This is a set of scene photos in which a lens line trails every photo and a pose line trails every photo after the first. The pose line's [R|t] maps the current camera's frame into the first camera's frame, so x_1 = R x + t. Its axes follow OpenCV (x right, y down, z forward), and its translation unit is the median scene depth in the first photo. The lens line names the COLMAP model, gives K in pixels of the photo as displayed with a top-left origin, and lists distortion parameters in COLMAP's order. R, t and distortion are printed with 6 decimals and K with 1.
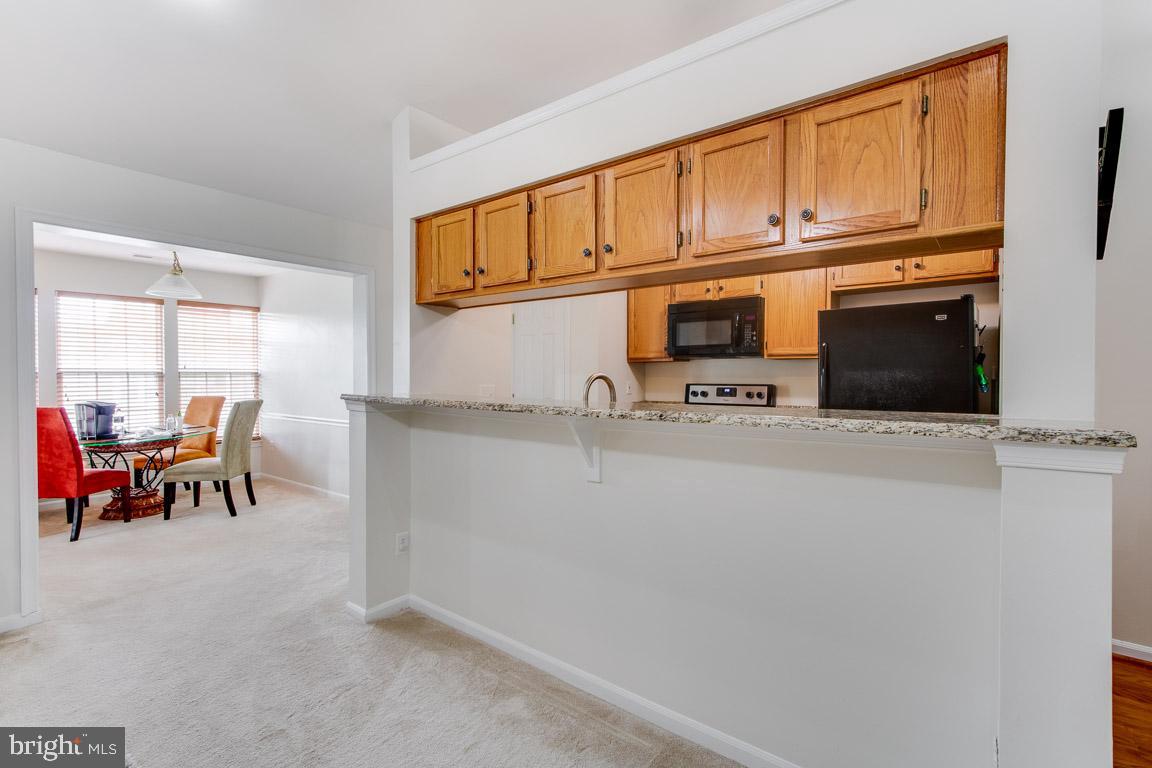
lens RADIAL K [[532.9, 0, 591.1], [0, 532.9, 378.2], [0, 0, 1]] dist [0.001893, 0.000223]
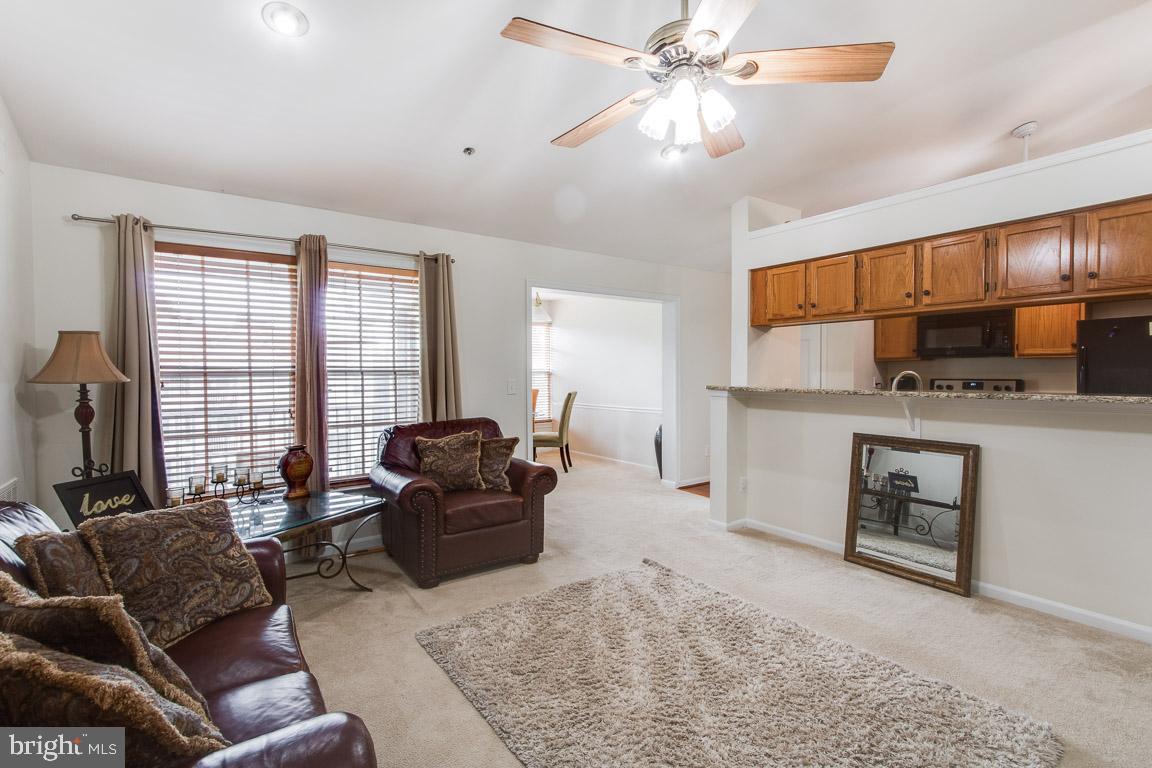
lens RADIAL K [[531.6, 0, 583.2], [0, 531.6, 375.7], [0, 0, 1]] dist [0.003226, 0.001544]
pose [[0.958411, -0.003685, -0.285368, -0.355915], [0.003987, 0.999992, 0.000478, -0.001149], [0.285363, -0.001596, 0.958418, -0.579392]]
